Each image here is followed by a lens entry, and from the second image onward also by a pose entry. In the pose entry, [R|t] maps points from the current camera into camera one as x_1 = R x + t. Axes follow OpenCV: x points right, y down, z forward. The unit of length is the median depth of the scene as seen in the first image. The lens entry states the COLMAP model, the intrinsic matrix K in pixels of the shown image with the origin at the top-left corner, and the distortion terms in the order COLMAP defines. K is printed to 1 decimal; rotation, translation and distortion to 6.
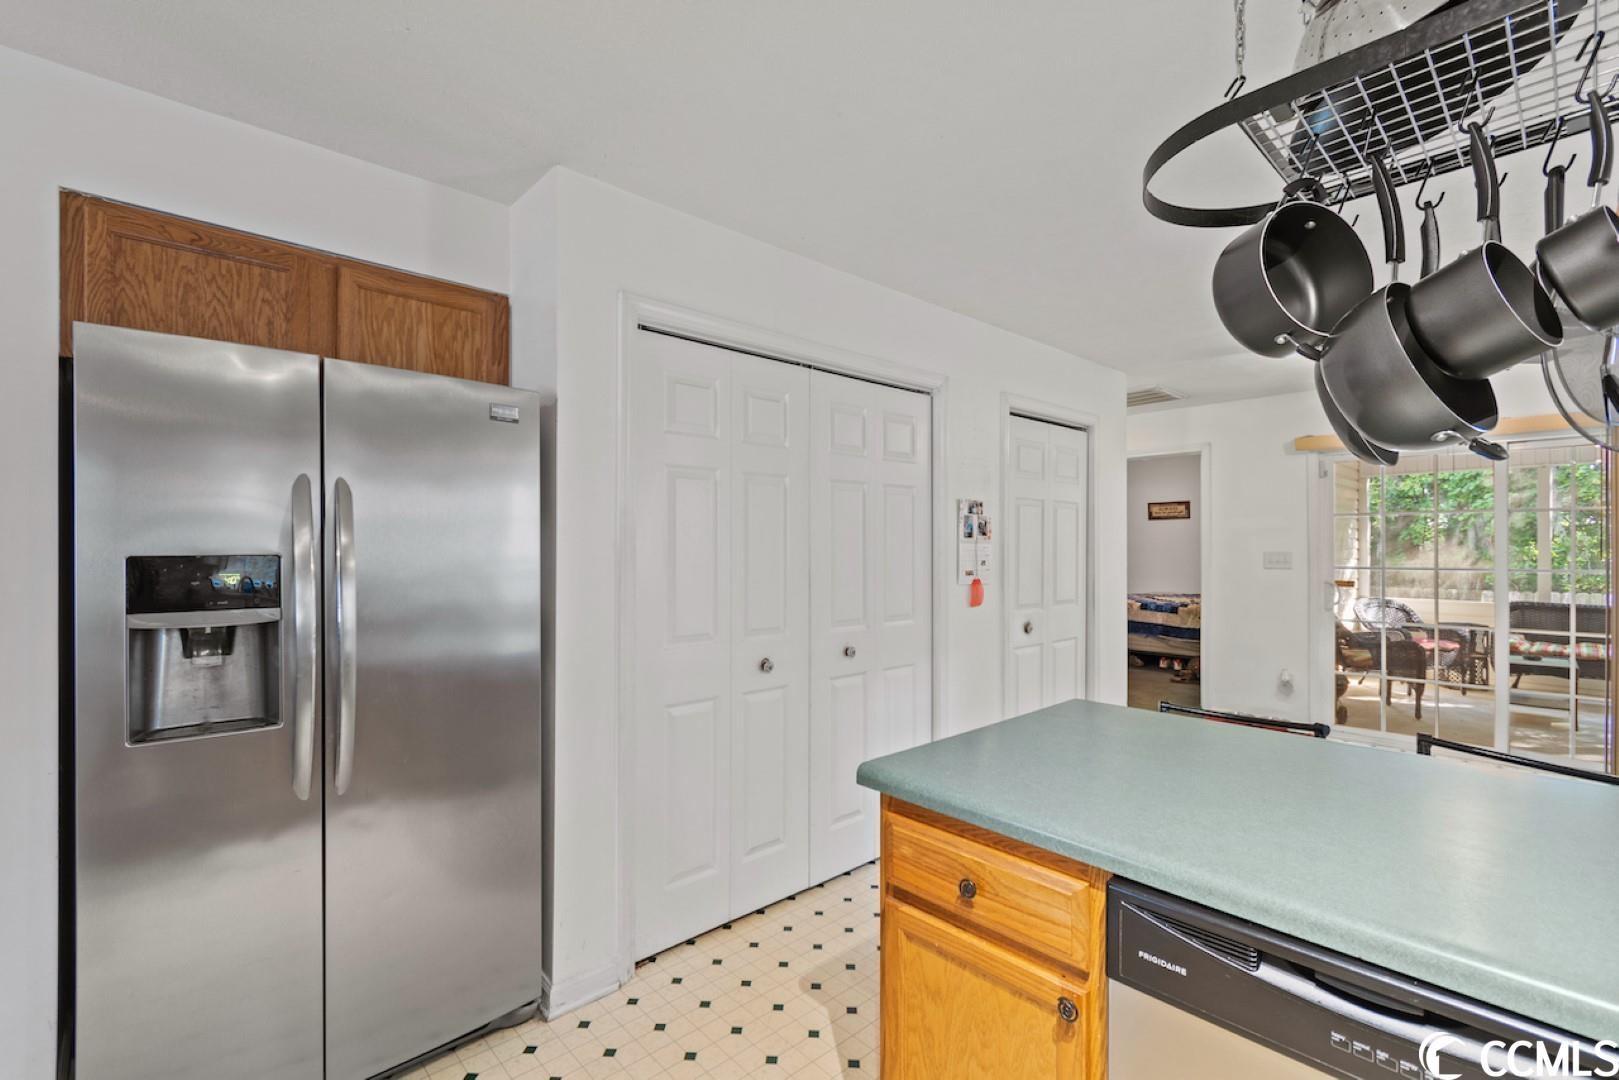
lens RADIAL K [[712.8, 0, 831.6], [0, 712.8, 541.7], [0, 0, 1]] dist [0.001061, 0.000013]
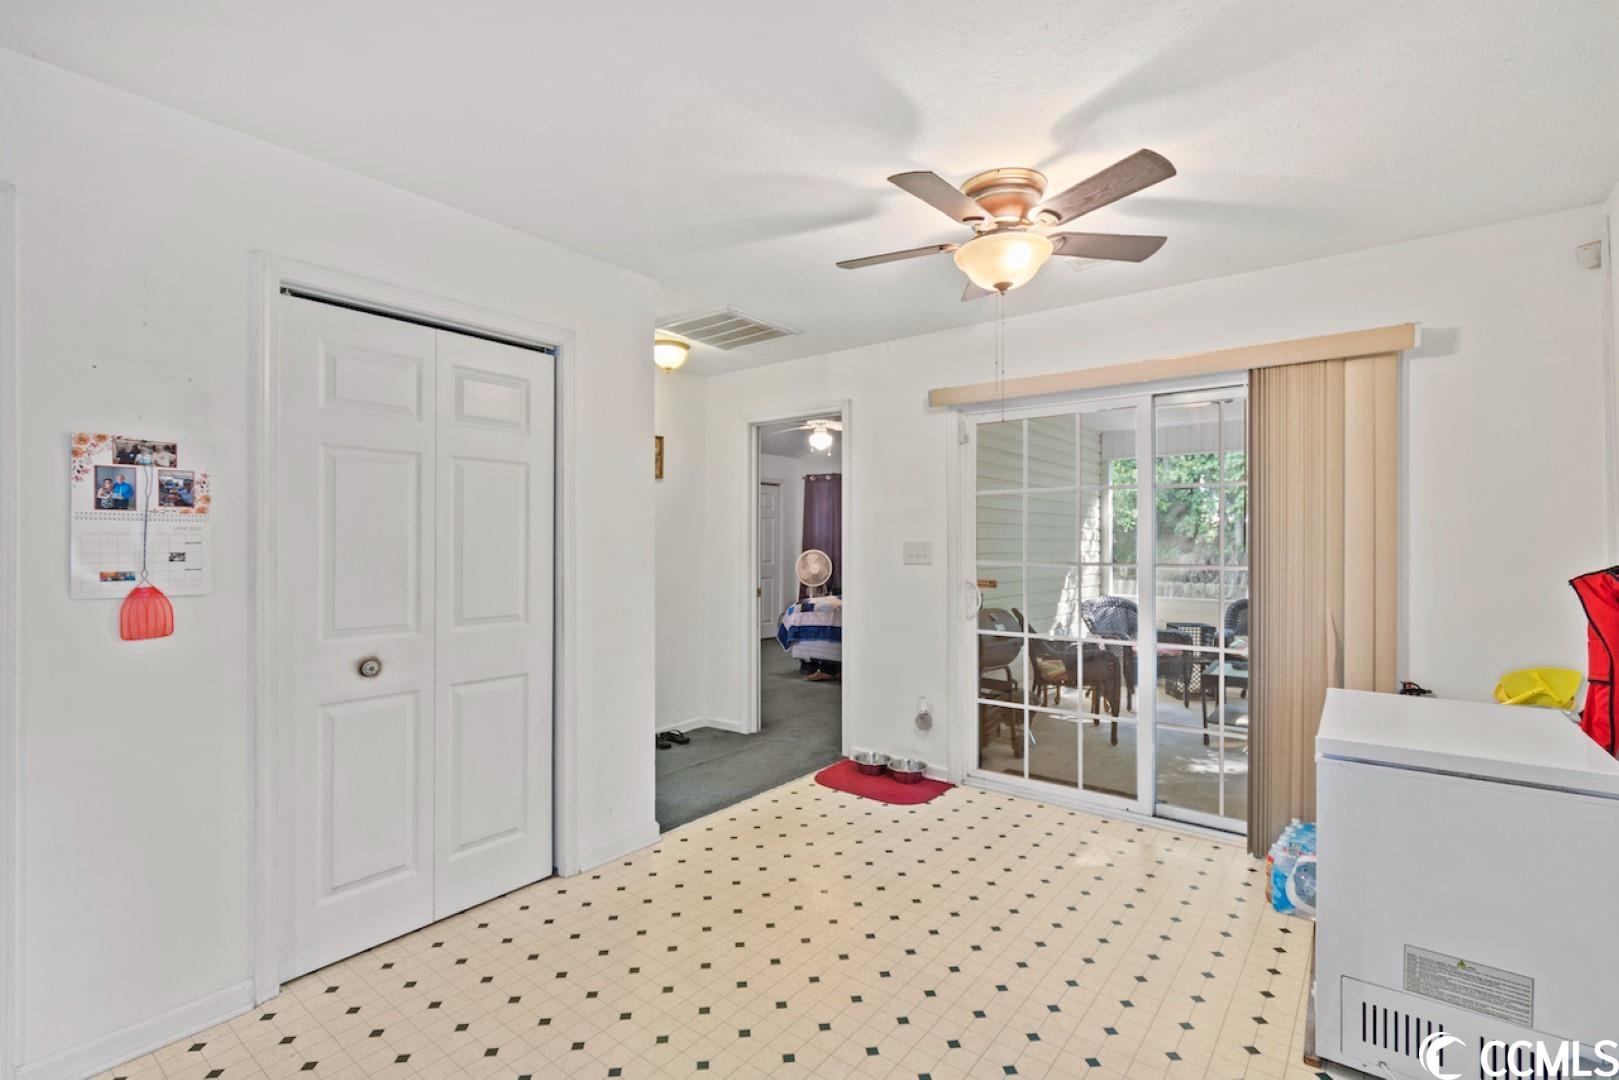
lens RADIAL K [[717.2, 0, 769.6], [0, 717.2, 544.4], [0, 0, 1]] dist [-0.001015, -0.000147]
pose [[0.992200, -0.004711, 0.124570, 0.587992], [0.004215, 0.999982, 0.004244, 0.019596], [-0.124588, -0.003686, 0.992202, 0.410105]]
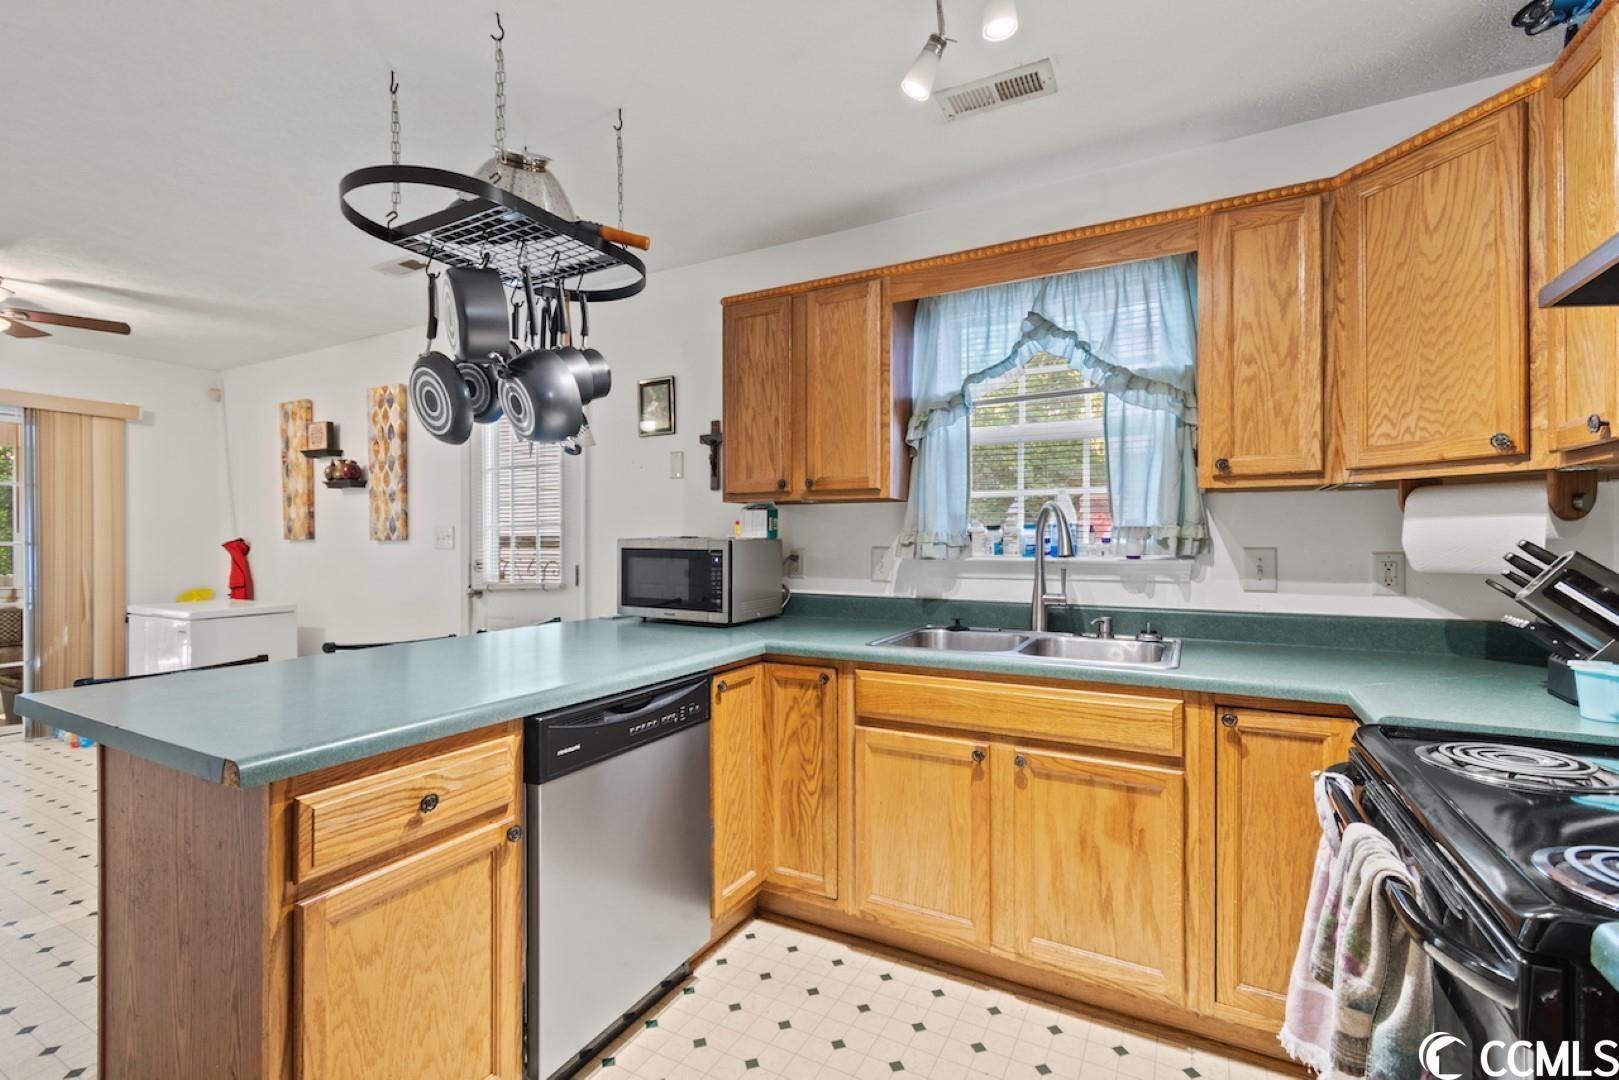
lens RADIAL K [[720.9, 0, 805.0], [0, 720.9, 540.5], [0, 0, 1]] dist [0.002044, -0.000333]
pose [[-0.297916, -0.009194, 0.954548, -0.335736], [-0.003227, 0.999958, 0.008624, 0.032444], [-0.954587, -0.000511, -0.297933, 0.273597]]
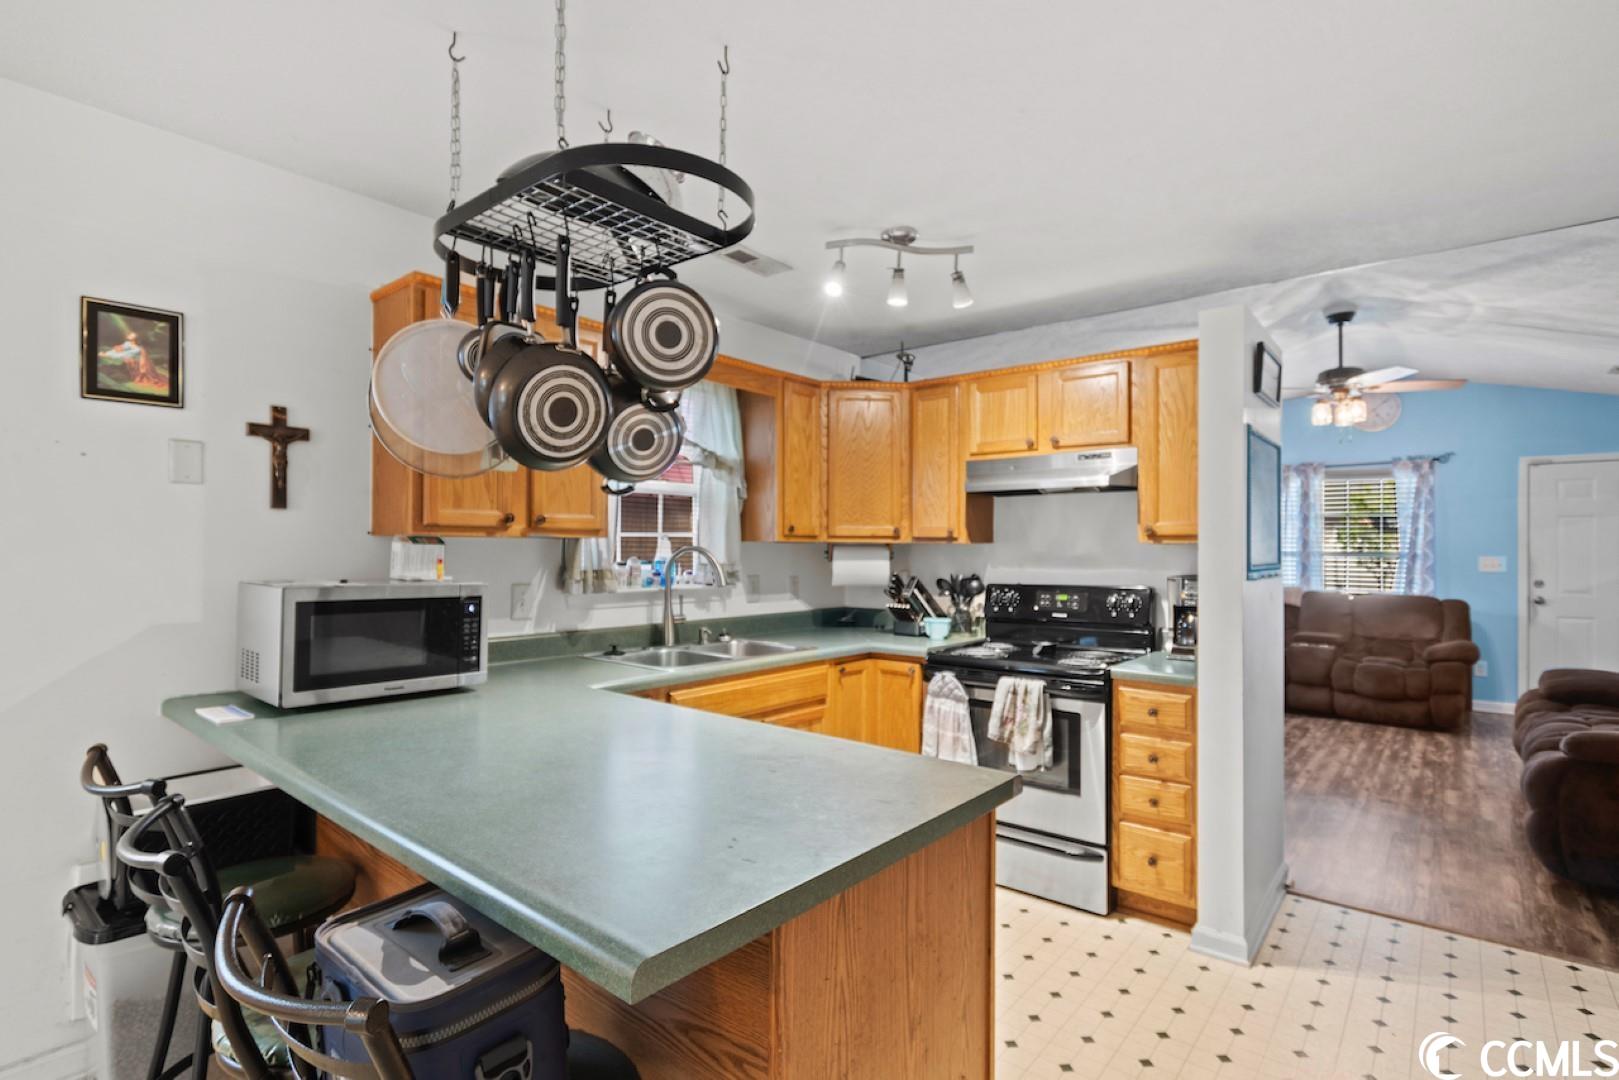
lens RADIAL K [[784.3, 0, 811.9], [0, 784.3, 546.6], [0, 0, 1]] dist [0.002504, -0.000397]
pose [[-0.993185, -0.014456, -0.115646, 0.181342], [-0.013936, 0.999889, -0.005297, 0.006819], [0.115710, -0.003650, -0.993276, 0.818895]]
